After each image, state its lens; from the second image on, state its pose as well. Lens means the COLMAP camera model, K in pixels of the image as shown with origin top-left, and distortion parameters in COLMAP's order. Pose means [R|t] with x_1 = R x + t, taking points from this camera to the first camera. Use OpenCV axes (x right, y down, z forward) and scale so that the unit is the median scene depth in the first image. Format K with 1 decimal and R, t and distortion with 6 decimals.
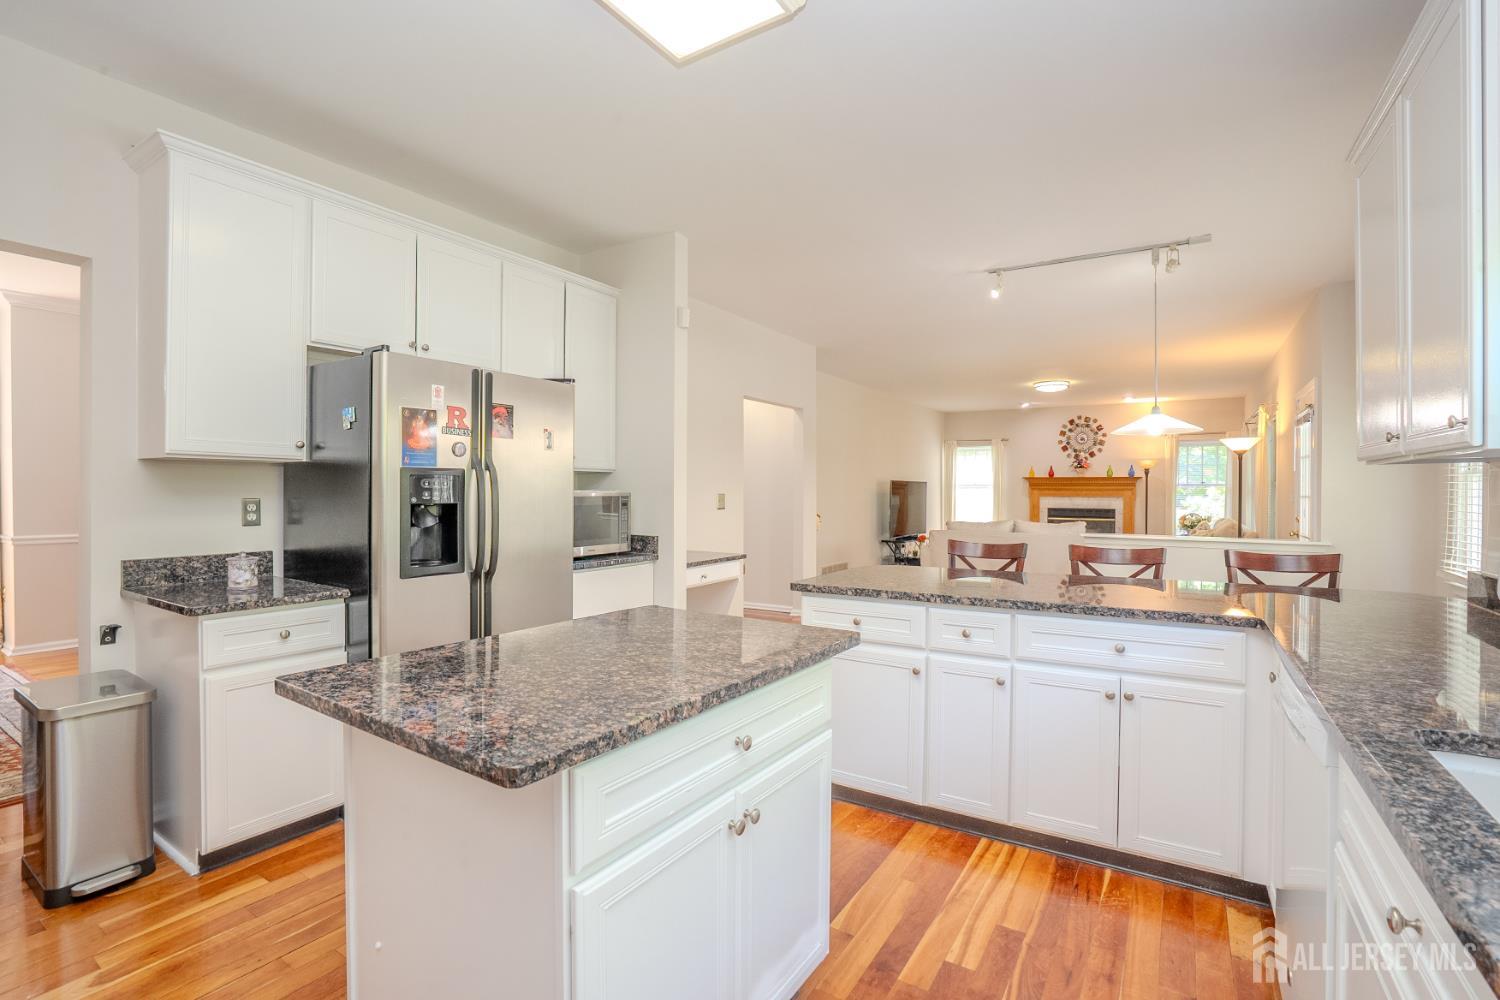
lens RADIAL K [[690.8, 0, 750.0], [0, 690.8, 500.0], [0, 0, 1]] dist [-0.058237, 0.018871]
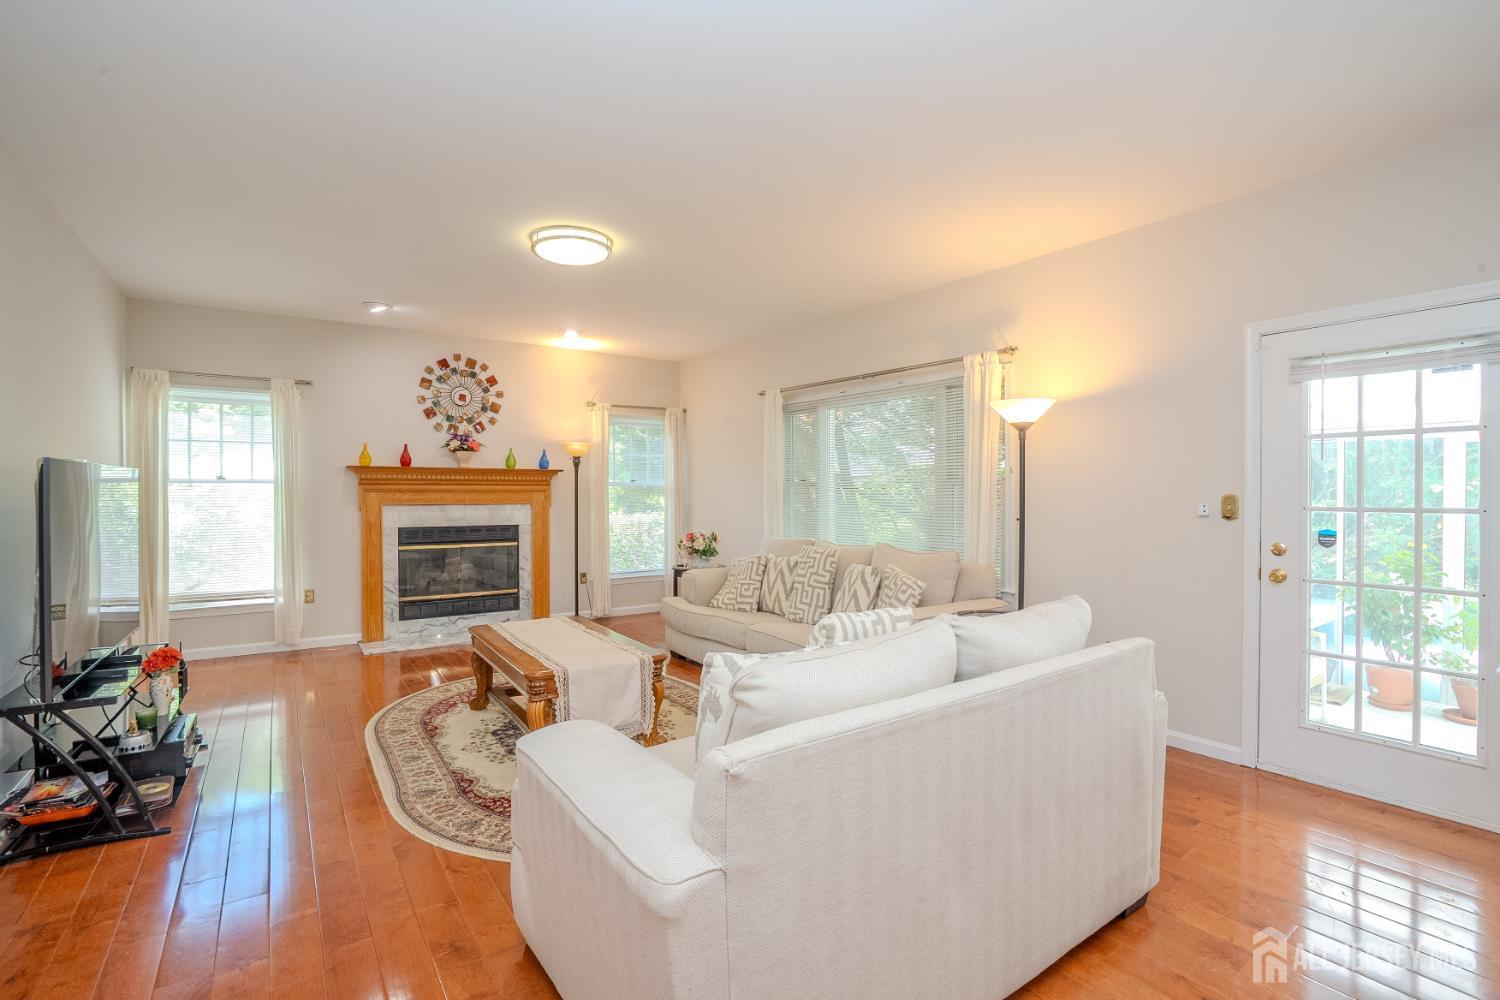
lens RADIAL K [[690.3, 0, 747.3], [0, 690.3, 495.4], [0, 0, 1]] dist [-0.051149, 0.019446]
pose [[0.382020, -0.008545, 0.924114, 0.072190], [0.011601, 0.999923, 0.004450, -0.011858], [-0.924081, 0.009021, 0.382090, 0.594719]]
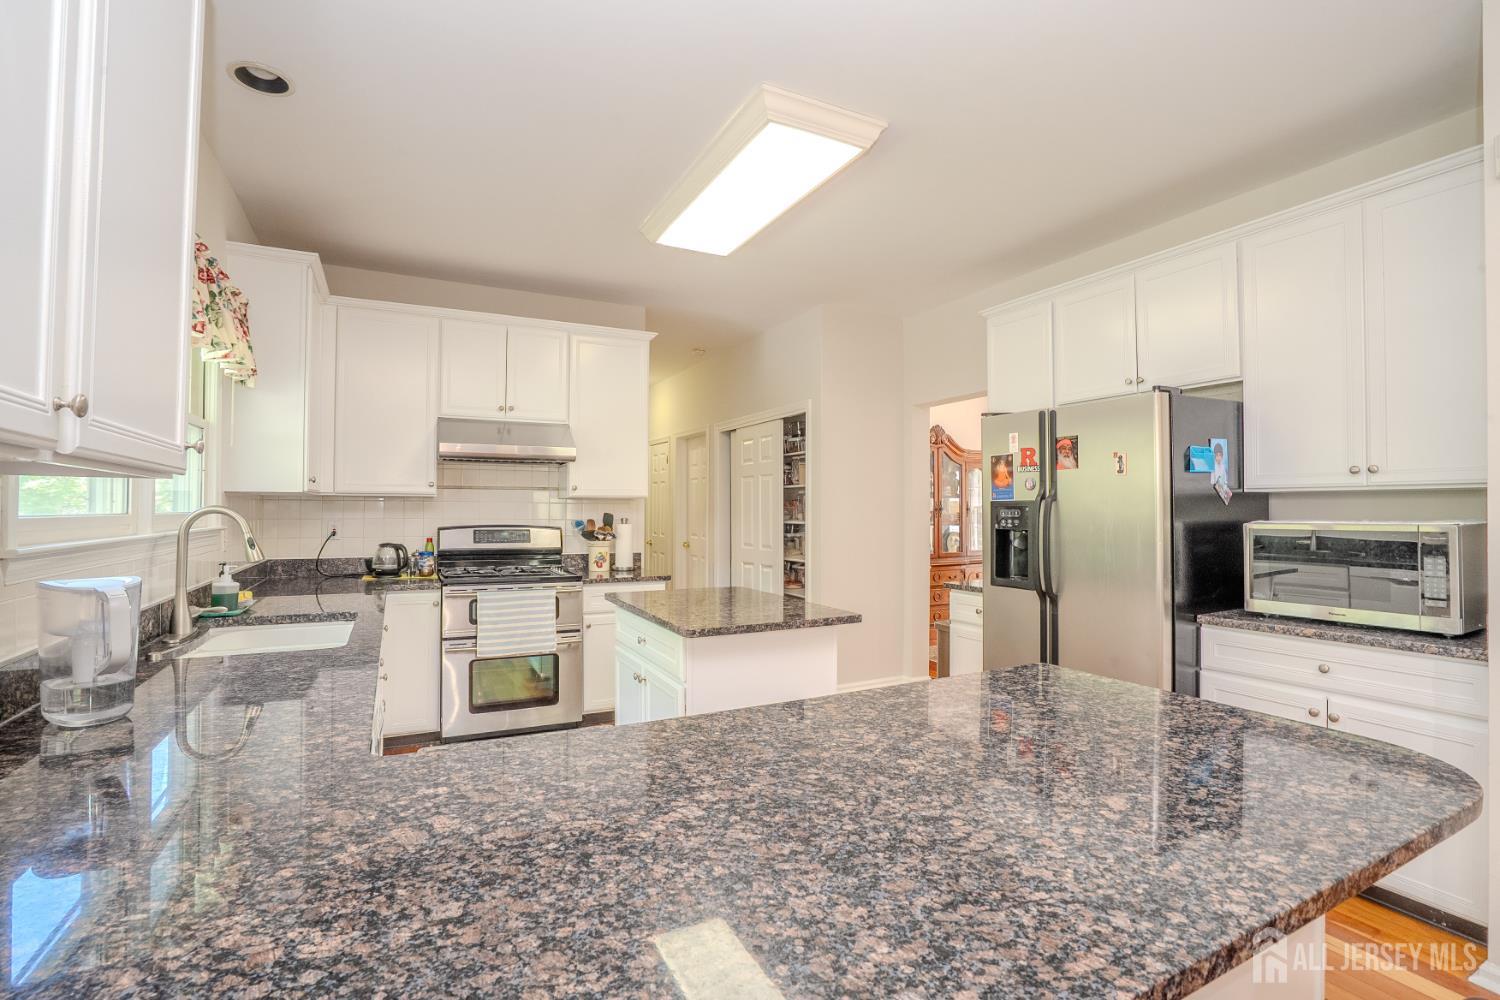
lens RADIAL K [[690.8, 0, 750.0], [0, 690.8, 500.0], [0, 0, 1]] dist [-0.058237, 0.018871]
pose [[-0.500225, -0.016785, -0.865733, 0.190611], [-0.013675, 0.999841, -0.011483, -0.006152], [0.865787, 0.006095, -0.500375, 0.271555]]
